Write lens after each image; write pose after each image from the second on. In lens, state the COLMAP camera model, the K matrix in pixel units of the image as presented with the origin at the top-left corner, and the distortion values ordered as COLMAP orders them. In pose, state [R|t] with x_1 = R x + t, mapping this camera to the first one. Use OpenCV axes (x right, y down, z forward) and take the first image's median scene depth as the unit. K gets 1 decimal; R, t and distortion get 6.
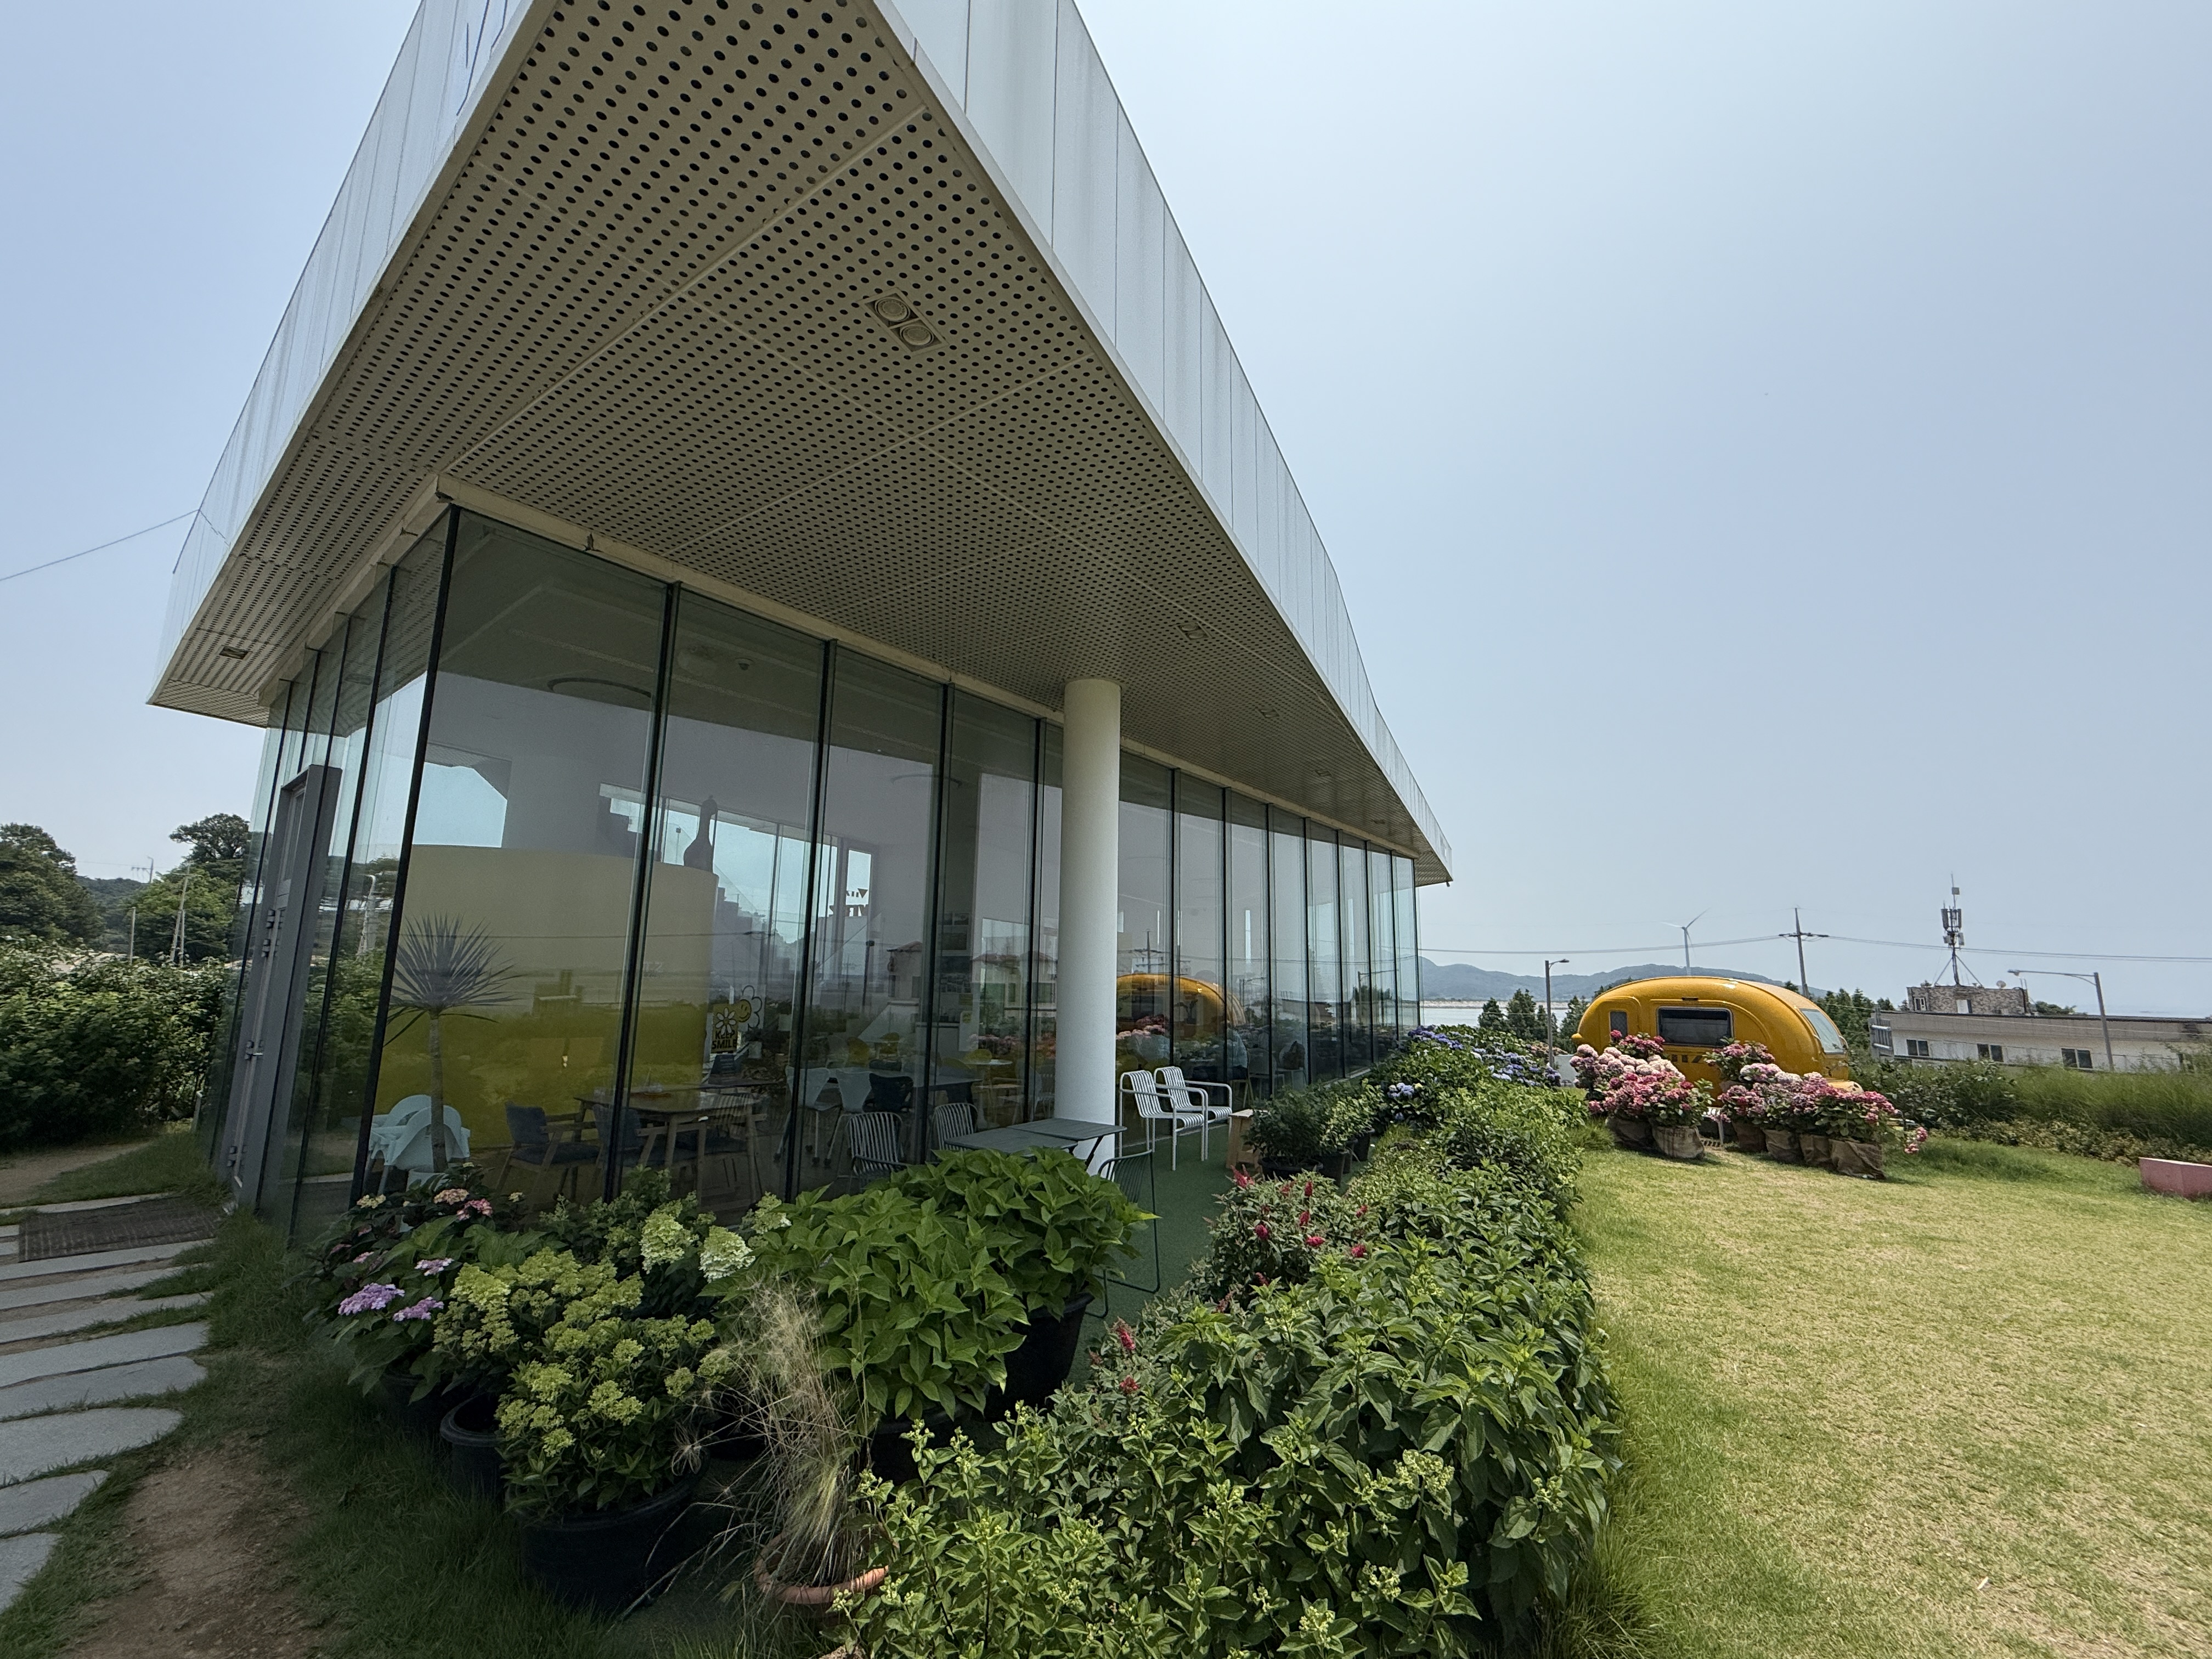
lens RADIAL K [[951.2, 0, 1100.5], [0, 951.2, 800.7], [0, 0, 1]] dist [-0.003571, 0.000000]
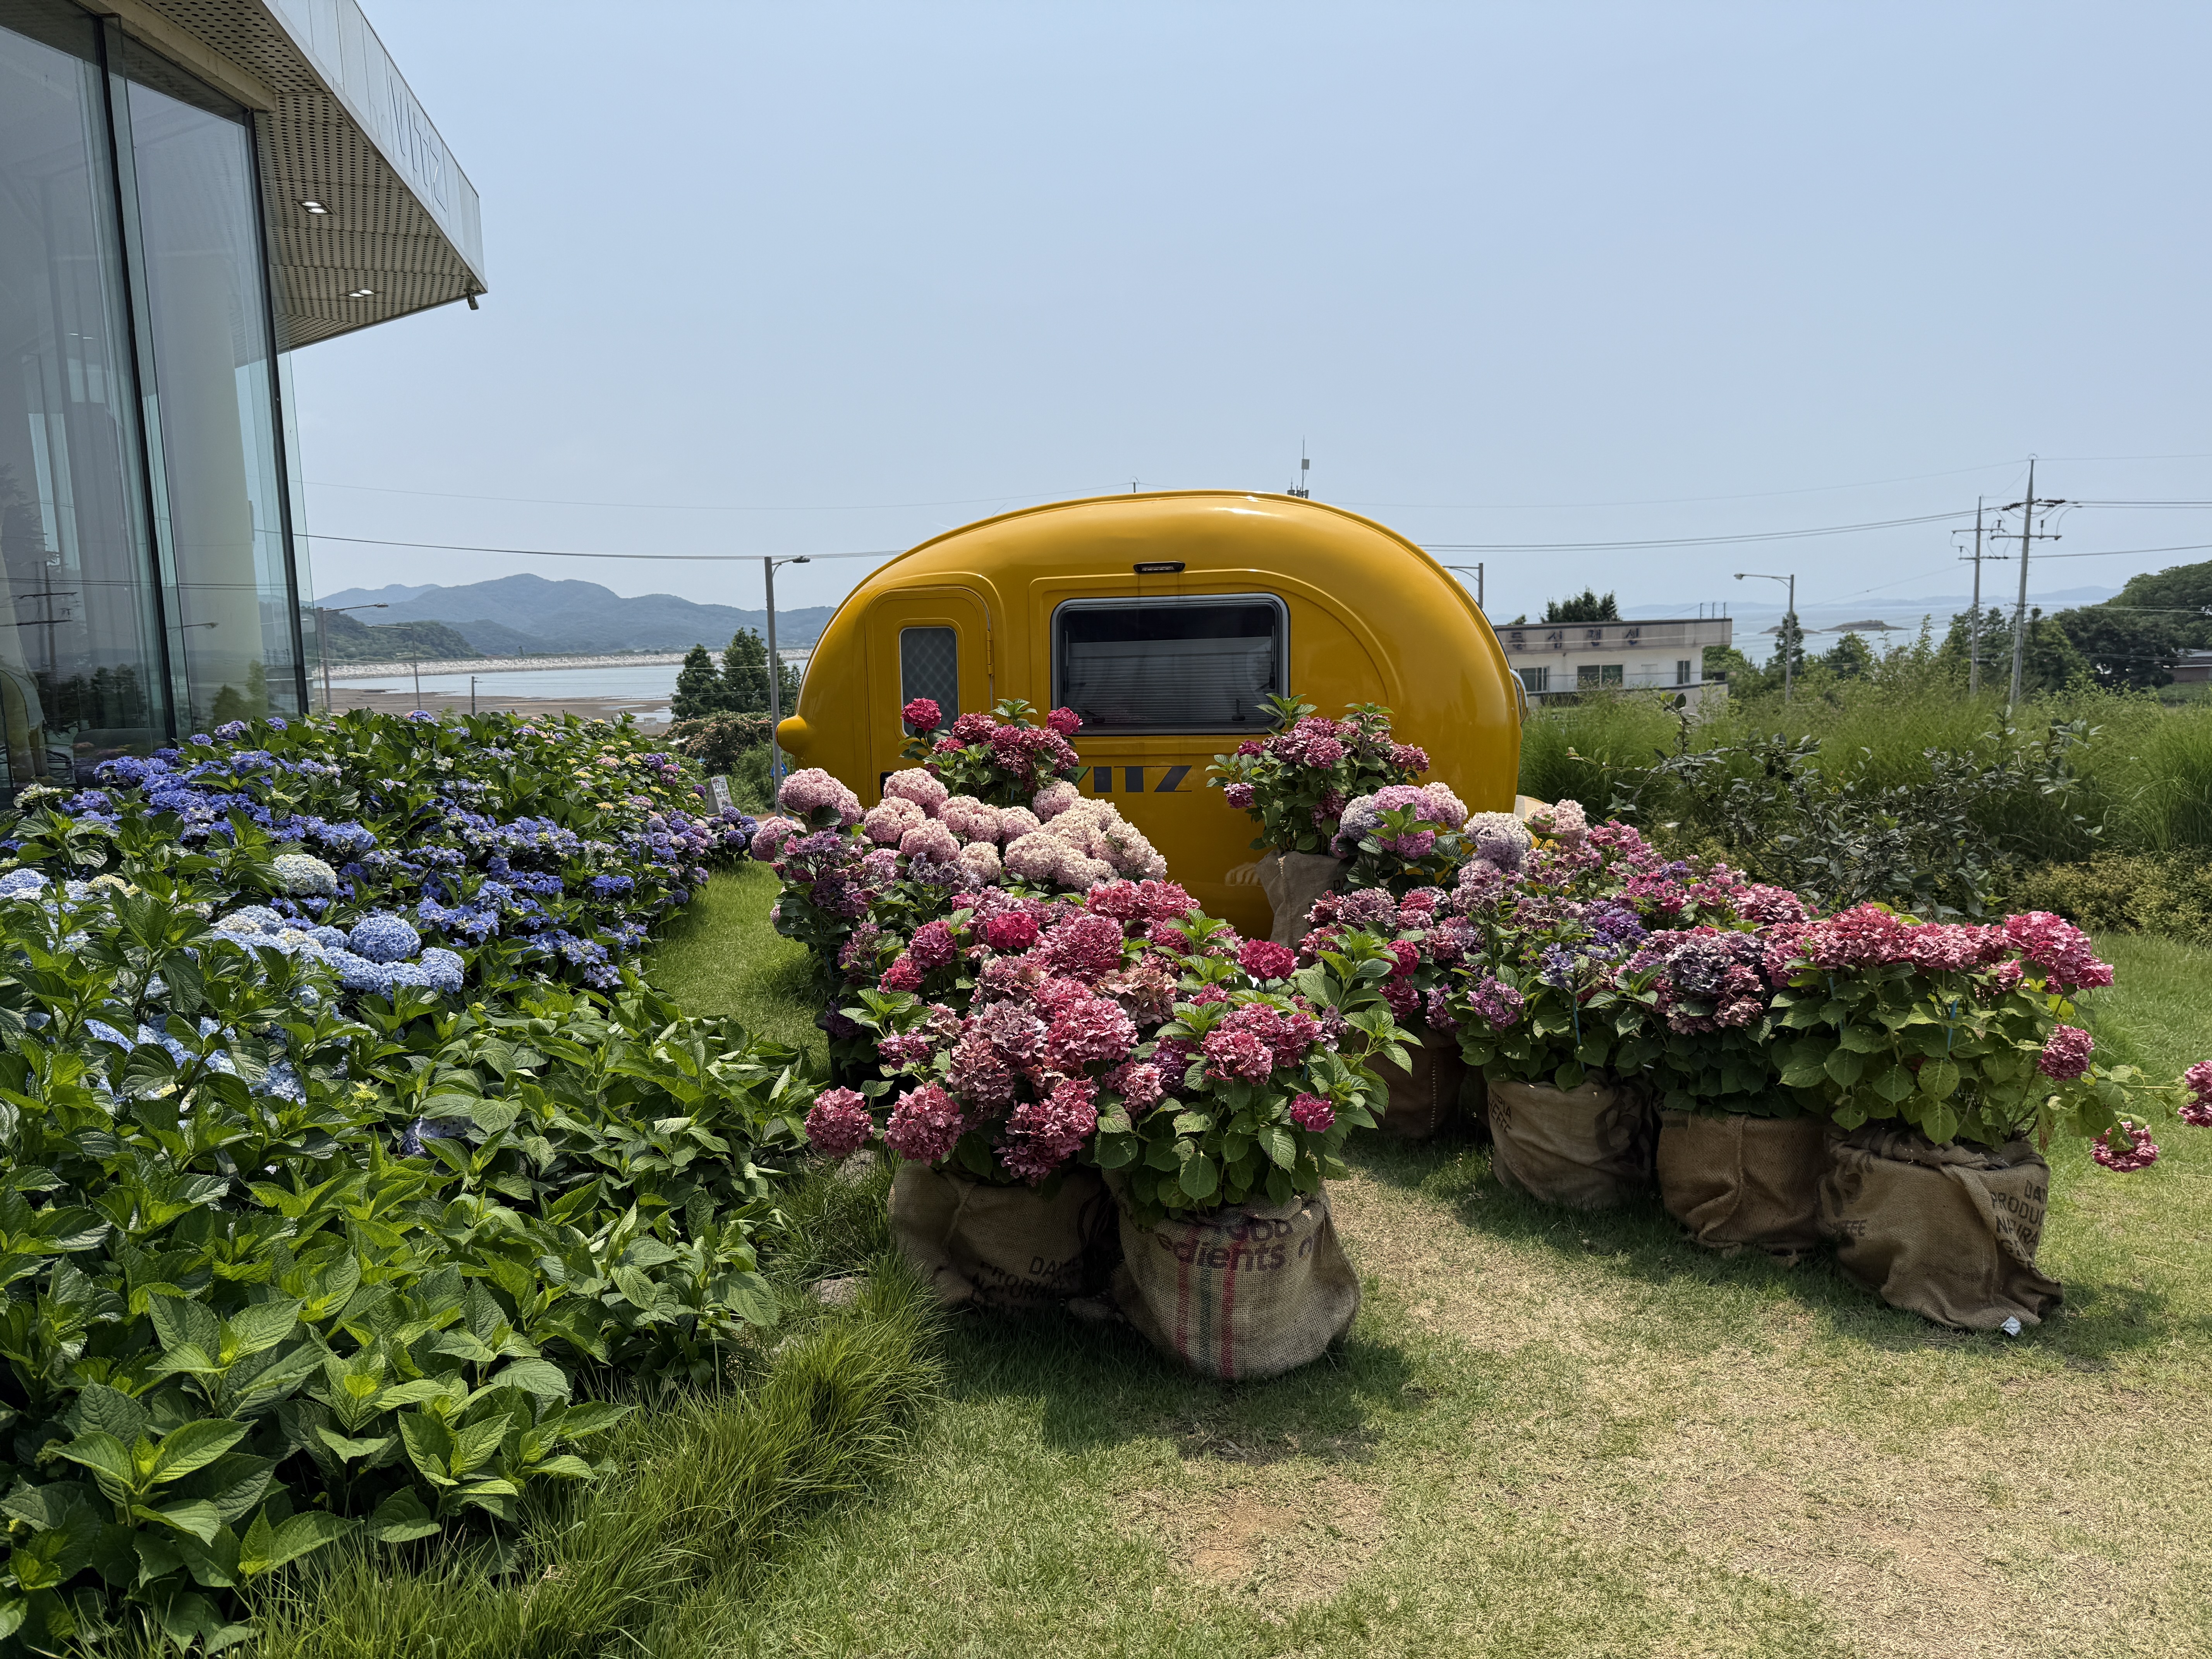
lens RADIAL K [[1582.3, 0, 1106.0], [0, 1582.3, 829.5], [0, 0, 1]] dist [0.064524, -0.100506]
pose [[0.807992, -0.118774, 0.577098, 0.888186], [-0.065905, 0.955105, 0.288846, 0.399128], [-0.585496, -0.271419, 0.763889, 1.701050]]
